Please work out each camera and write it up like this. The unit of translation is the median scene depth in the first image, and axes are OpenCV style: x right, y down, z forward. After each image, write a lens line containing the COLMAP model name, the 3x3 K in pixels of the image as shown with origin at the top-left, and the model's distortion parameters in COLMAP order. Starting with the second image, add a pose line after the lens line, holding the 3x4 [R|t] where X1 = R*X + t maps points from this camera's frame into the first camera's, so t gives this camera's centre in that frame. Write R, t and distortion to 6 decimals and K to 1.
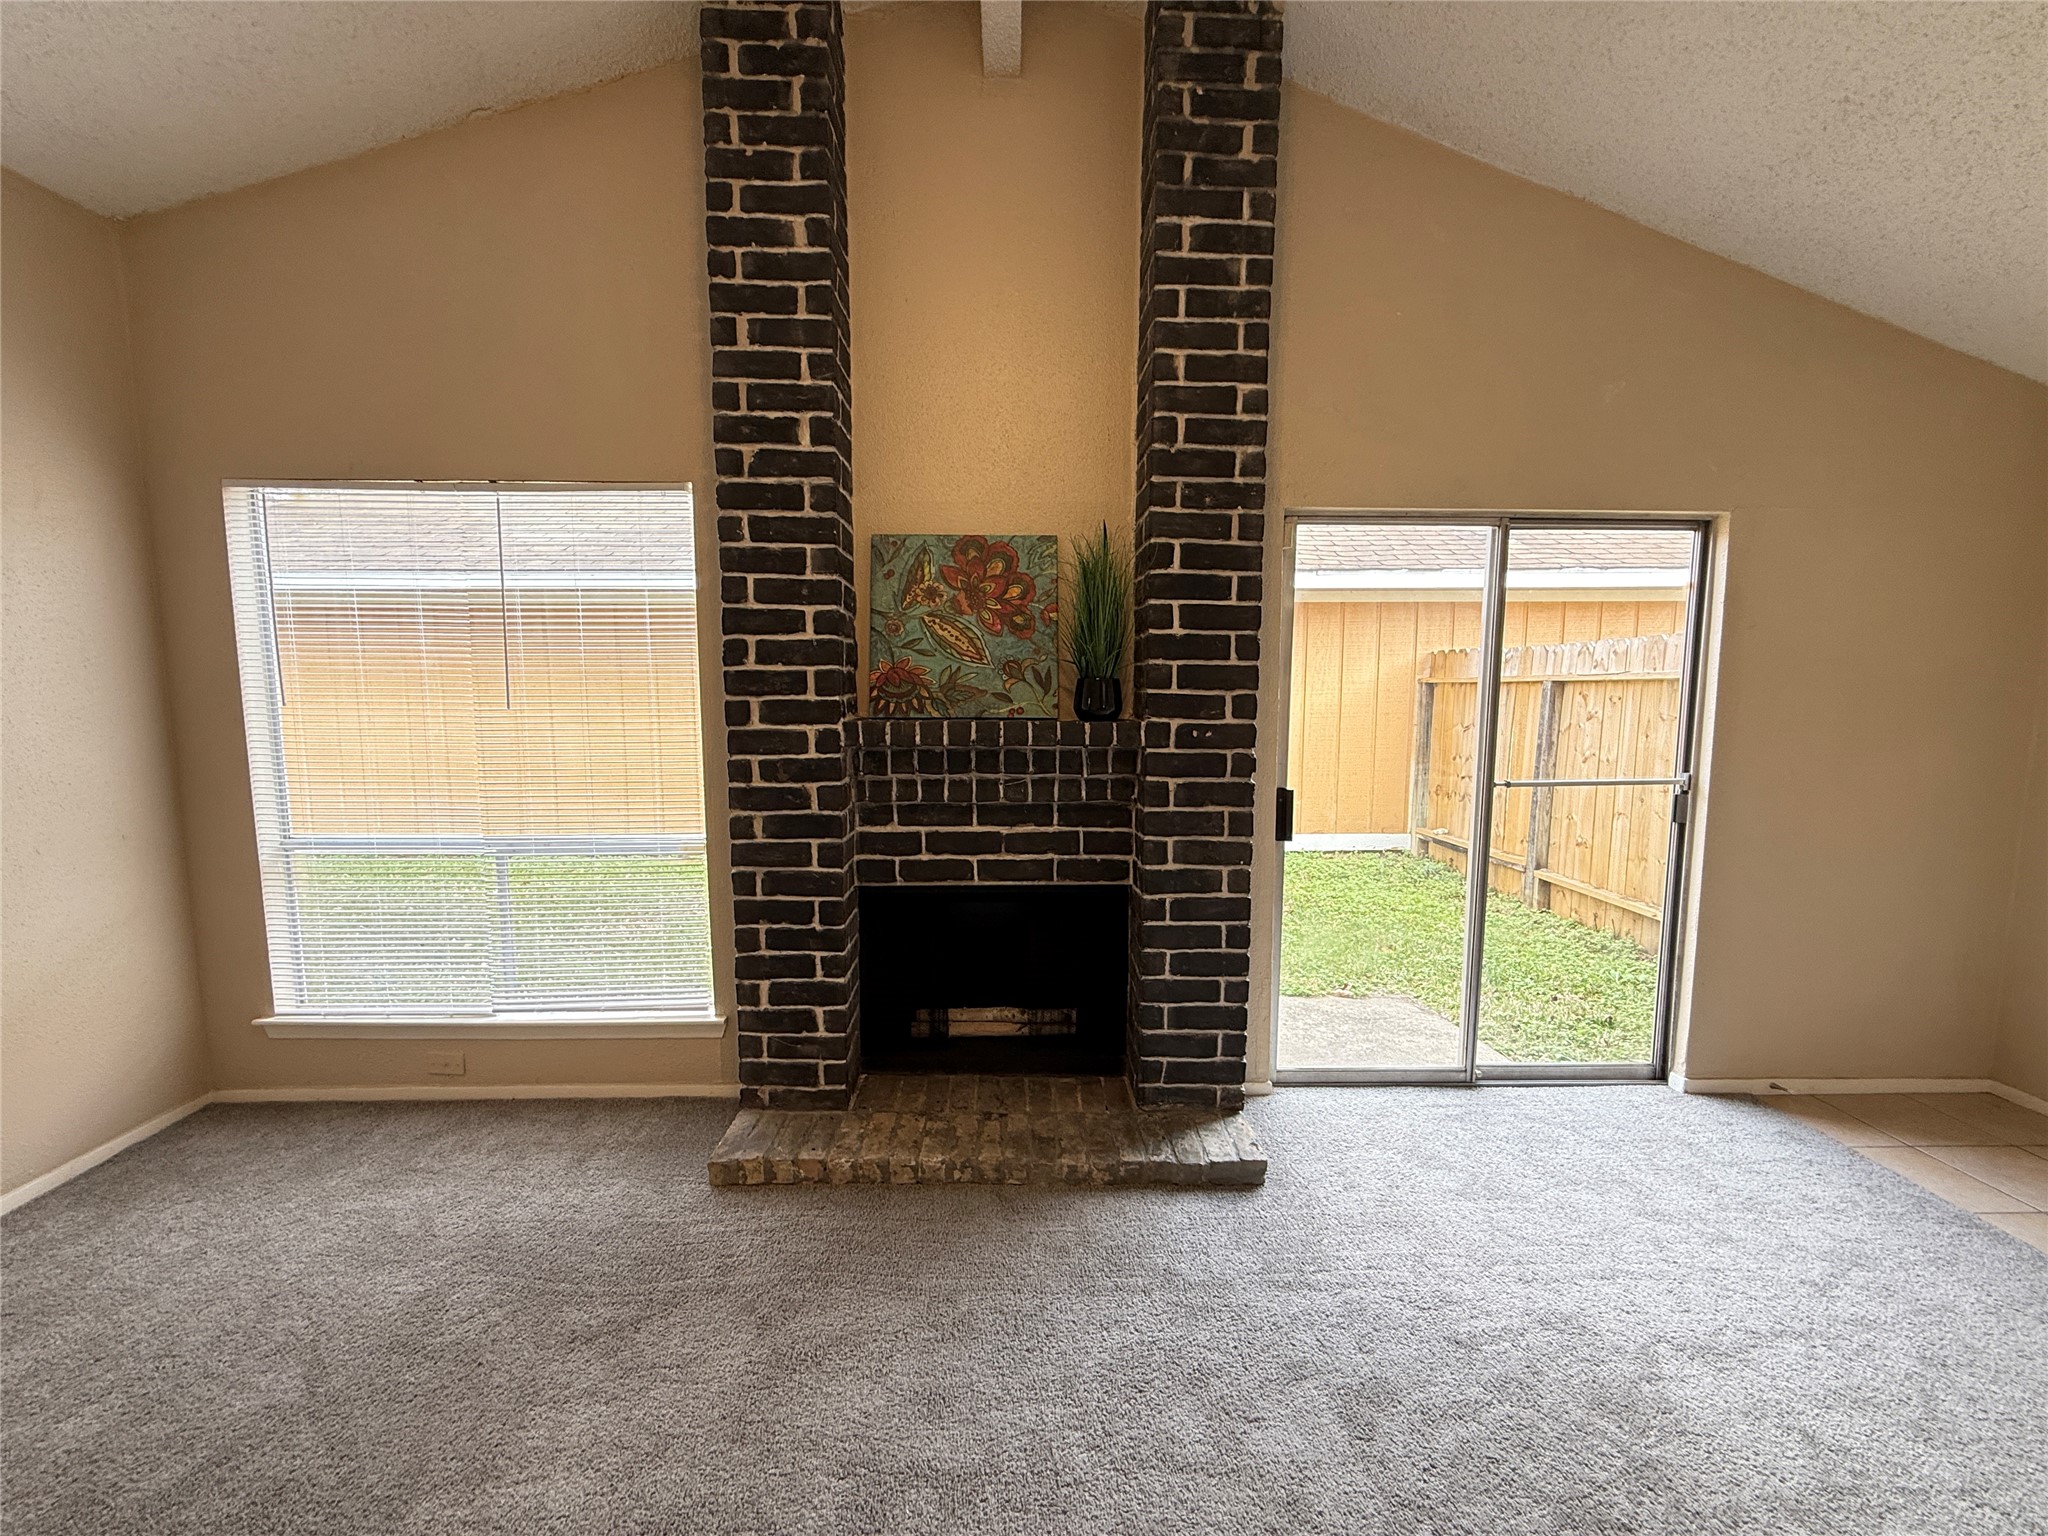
lens RADIAL K [[827.9, 0, 1024.4], [0, 827.9, 766.5], [0, 0, 1]] dist [0.001531, -0.000812]
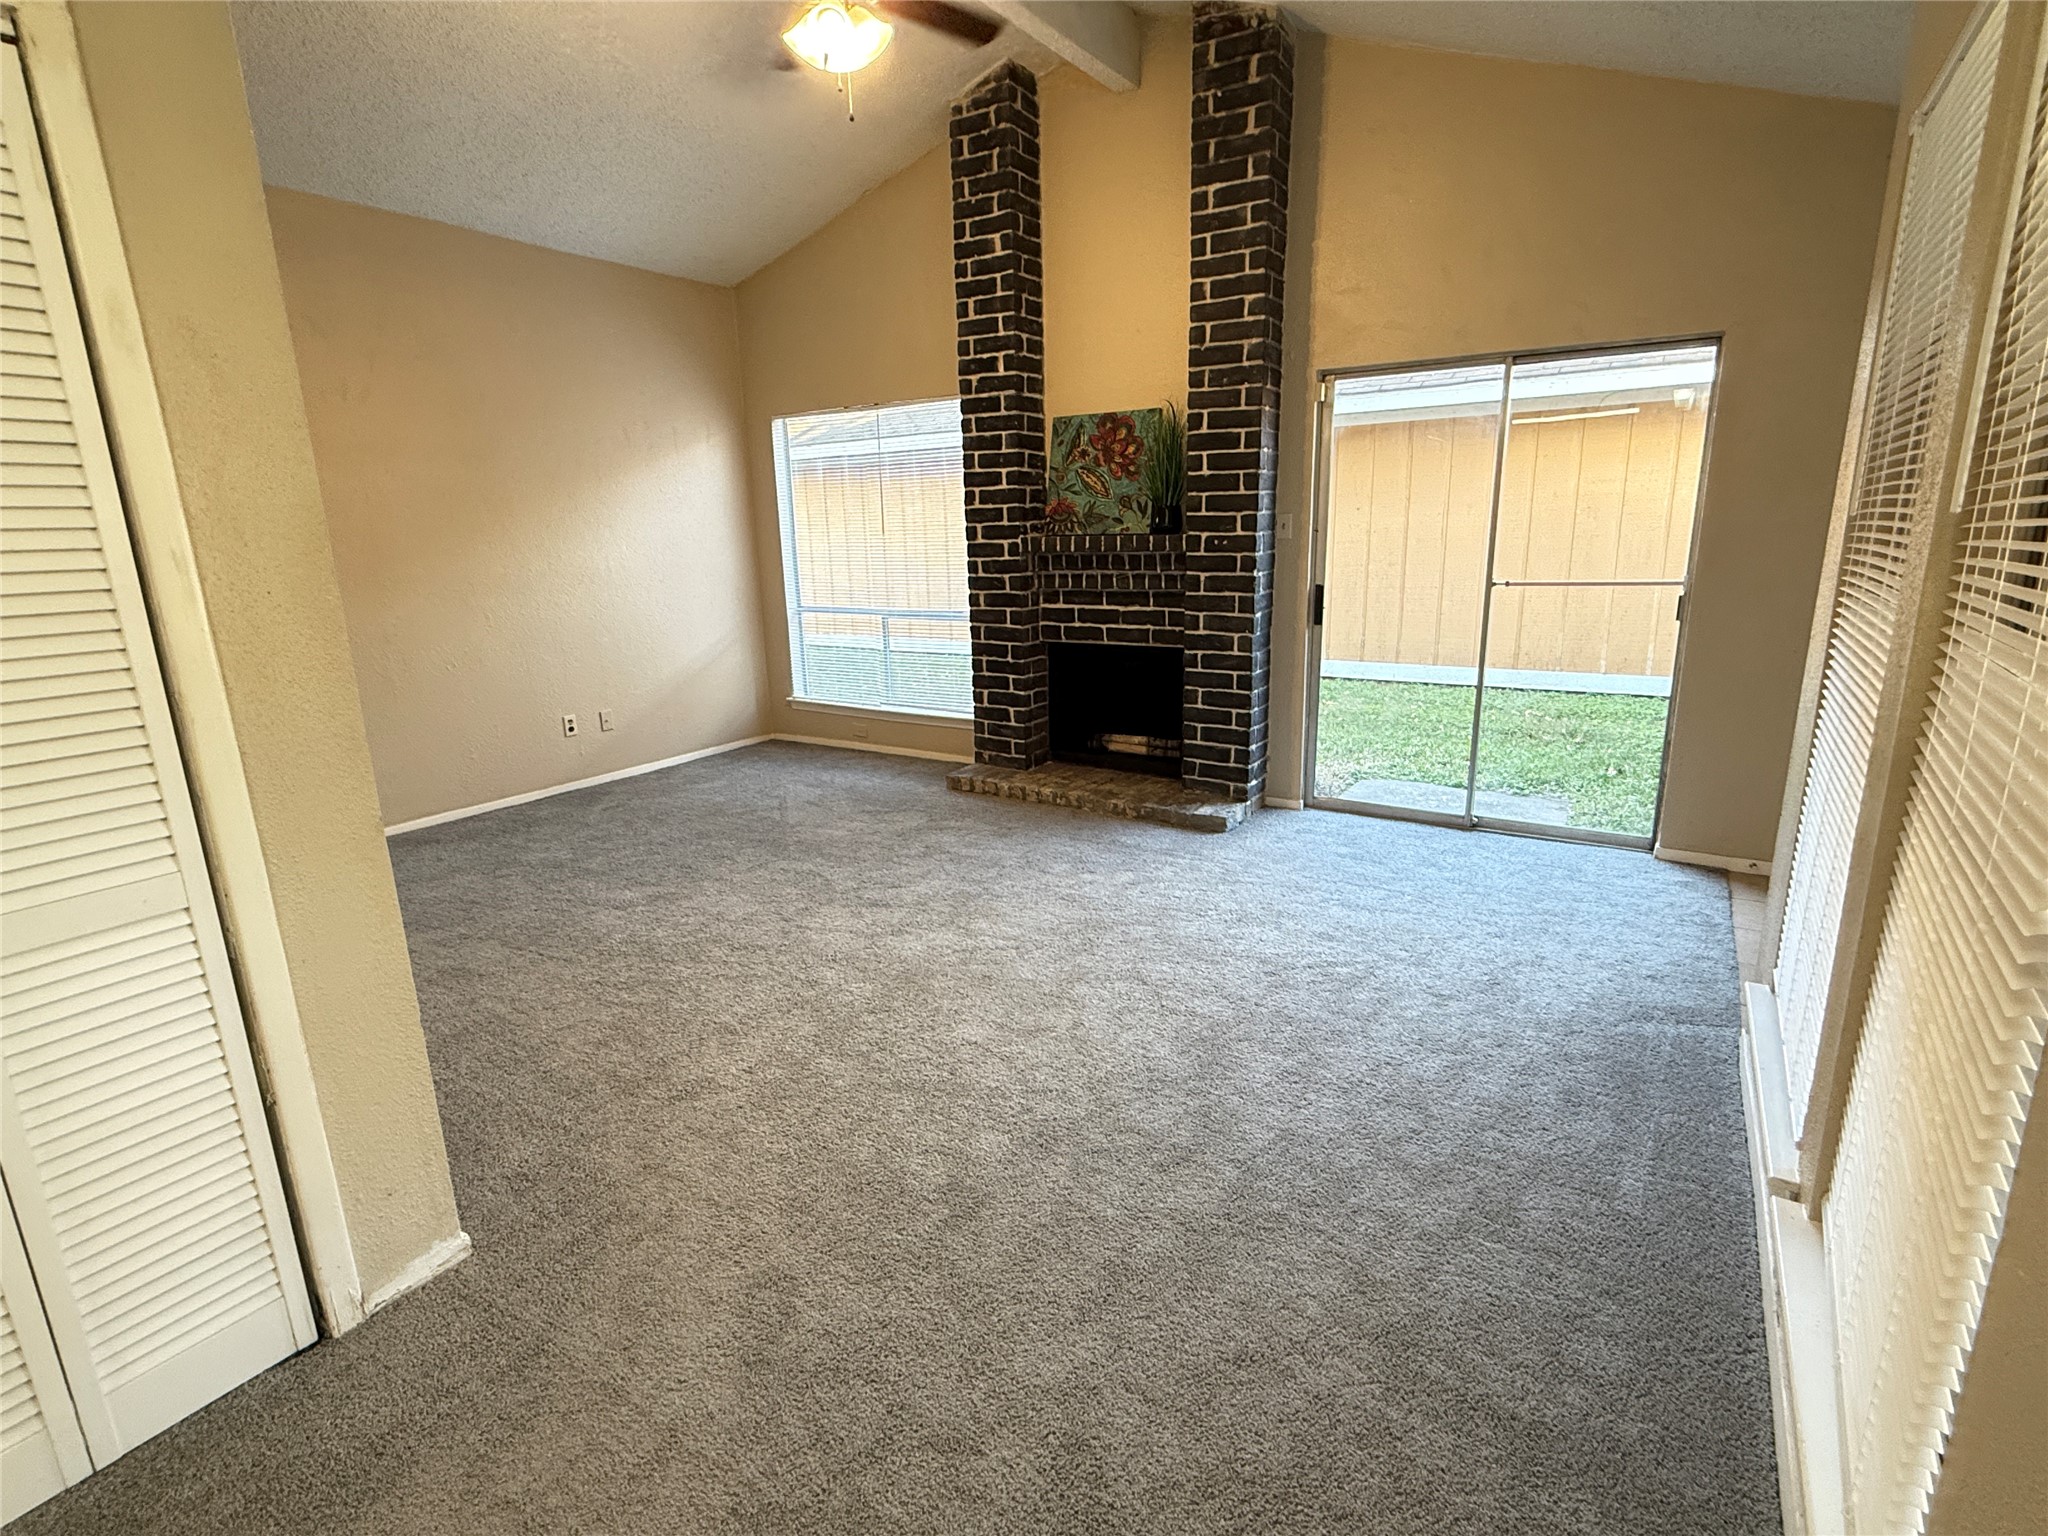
lens RADIAL K [[1023.1, 0, 1023.2], [0, 1023.1, 773.0], [0, 0, 1]] dist [0.006353, -0.000125]
pose [[0.823509, 0.112619, -0.556012, 1.003549], [-0.031217, 0.987608, 0.153802, 0.099779], [0.566443, -0.109300, 0.816820, -0.764533]]
